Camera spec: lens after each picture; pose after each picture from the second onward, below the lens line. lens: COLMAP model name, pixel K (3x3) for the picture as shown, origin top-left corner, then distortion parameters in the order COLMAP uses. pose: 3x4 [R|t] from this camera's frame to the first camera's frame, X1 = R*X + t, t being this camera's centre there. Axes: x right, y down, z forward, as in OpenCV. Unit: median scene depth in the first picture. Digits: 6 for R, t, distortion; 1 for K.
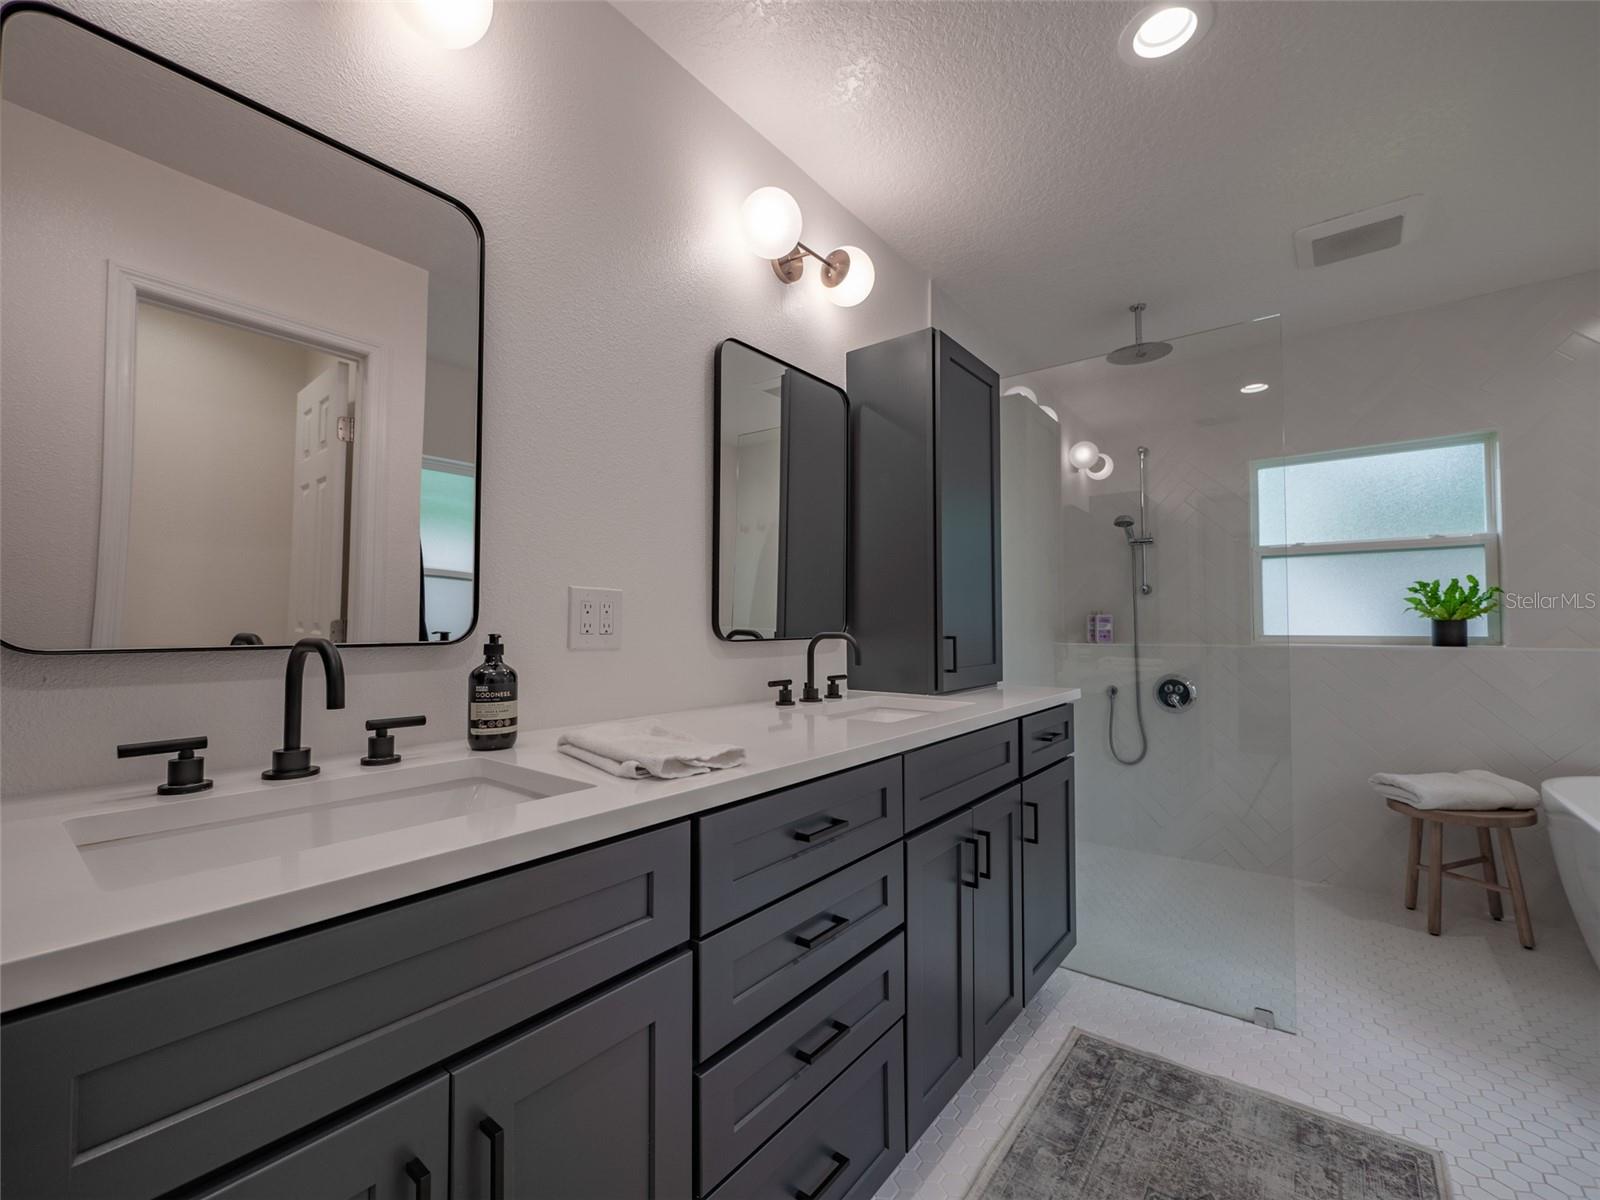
lens RADIAL K [[683.0, 0, 803.7], [0, 683.0, 605.6], [0, 0, 1]] dist [0.001745, 0.000499]
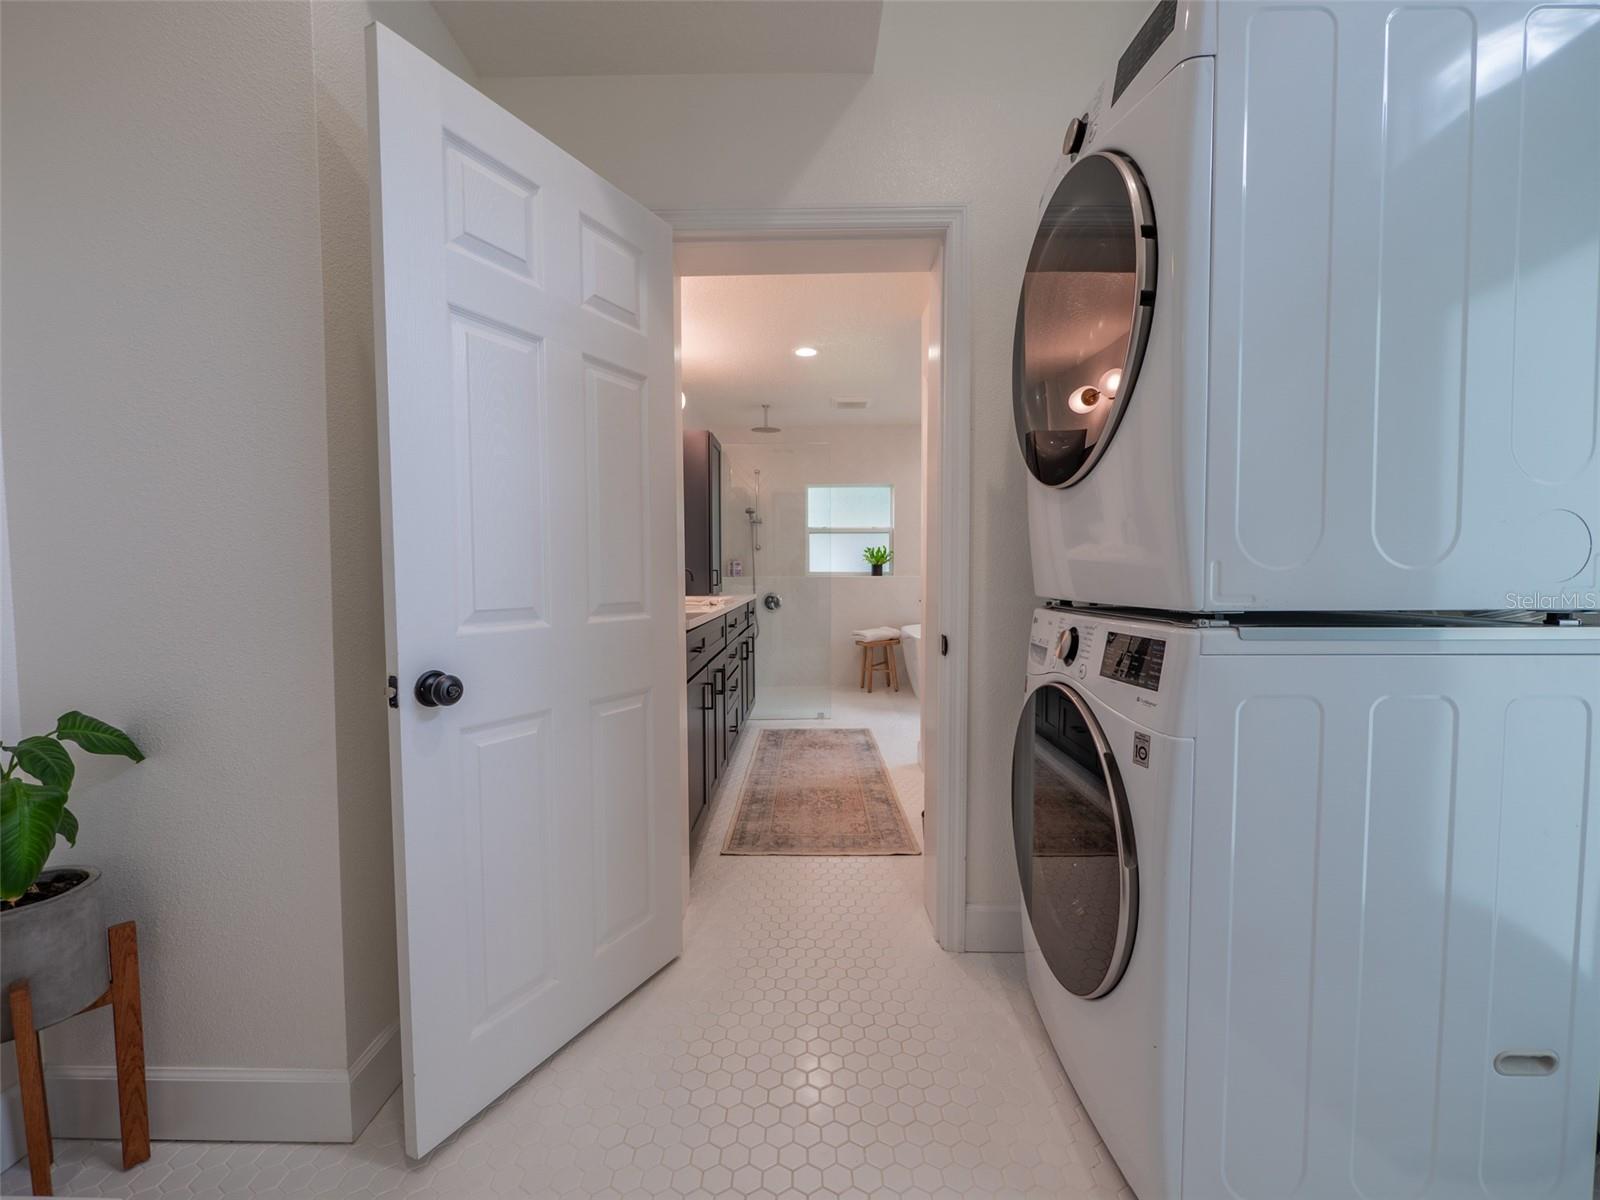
lens RADIAL K [[683.0, 0, 800.7], [0, 683.0, 596.1], [0, 0, 1]] dist [0.001745, 0.000499]
pose [[0.798849, -0.023021, 0.601091, -0.648328], [-0.014972, 0.998197, 0.058127, -0.002802], [-0.601345, -0.055434, 0.797064, -0.686849]]
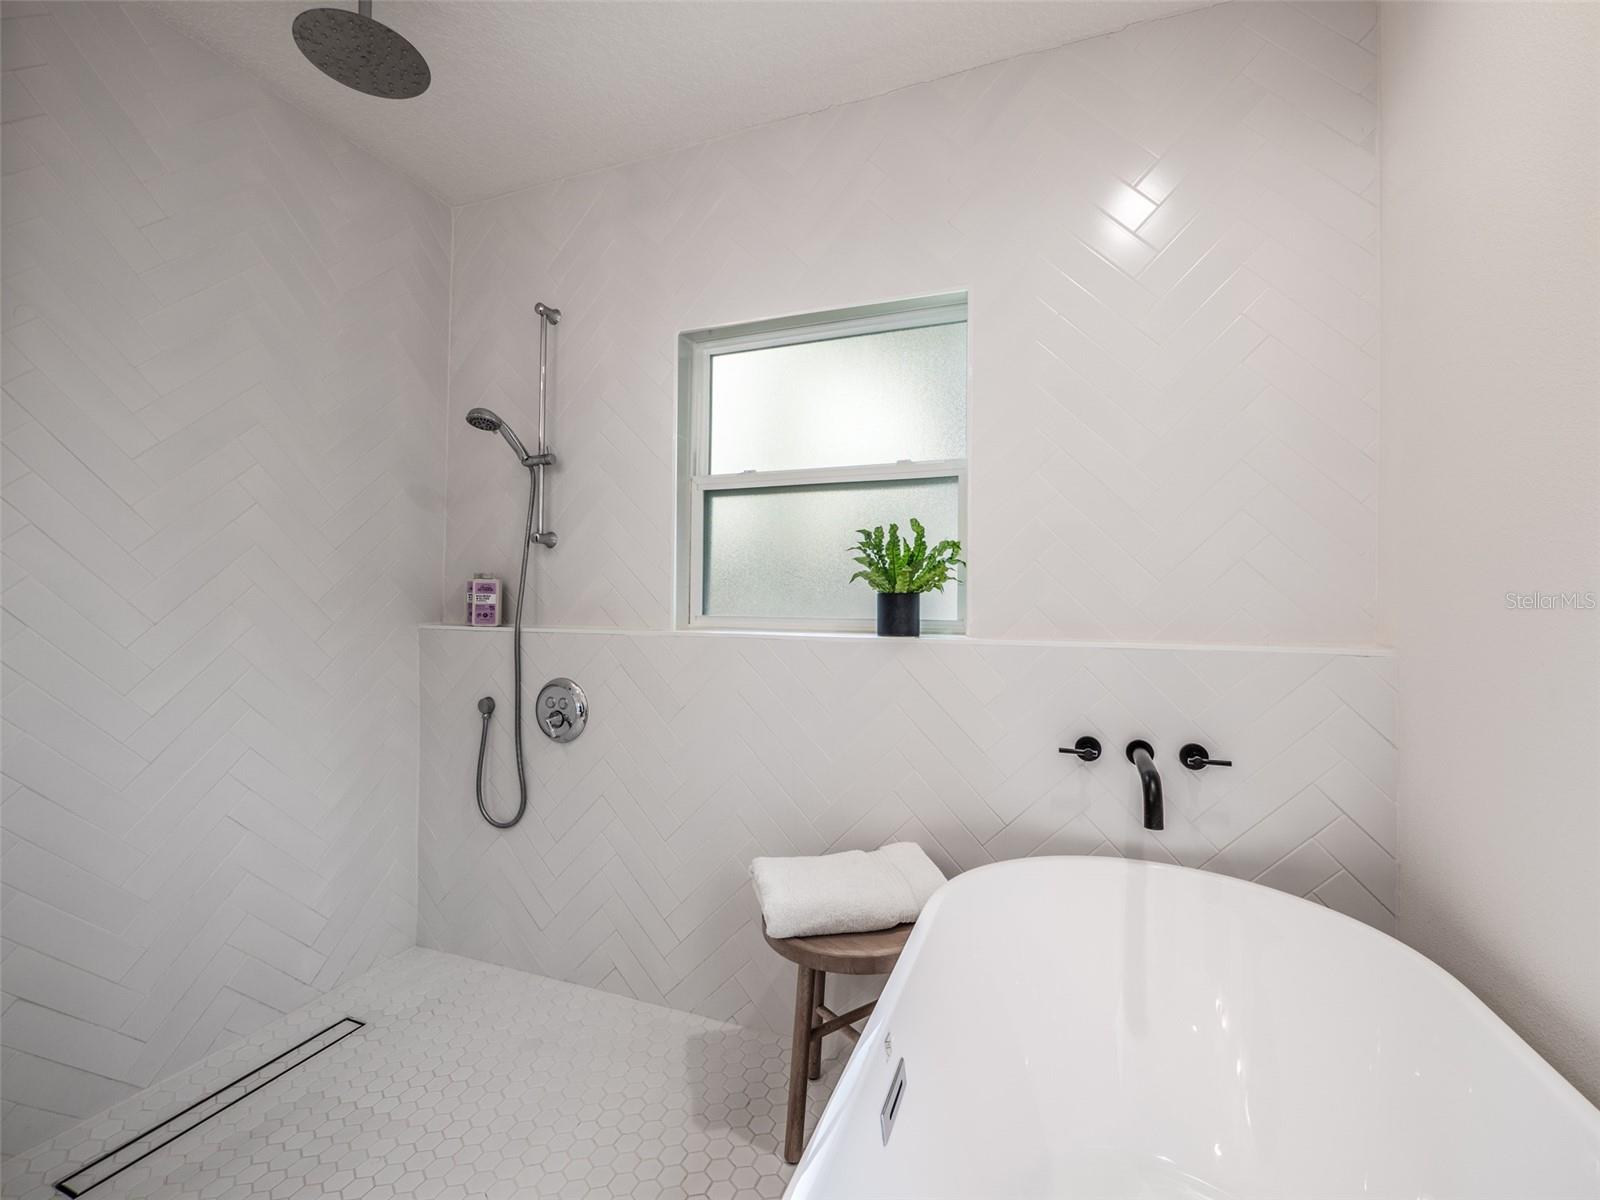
lens RADIAL K [[683.0, 0, 804.9], [0, 683.0, 602.3], [0, 0, 1]] dist [0.001745, 0.000499]
pose [[0.958998, 0.012611, 0.283133, 0.682762], [-0.020911, 0.999435, 0.026312, 0.015000], [-0.282641, -0.031153, 0.958720, 0.431155]]
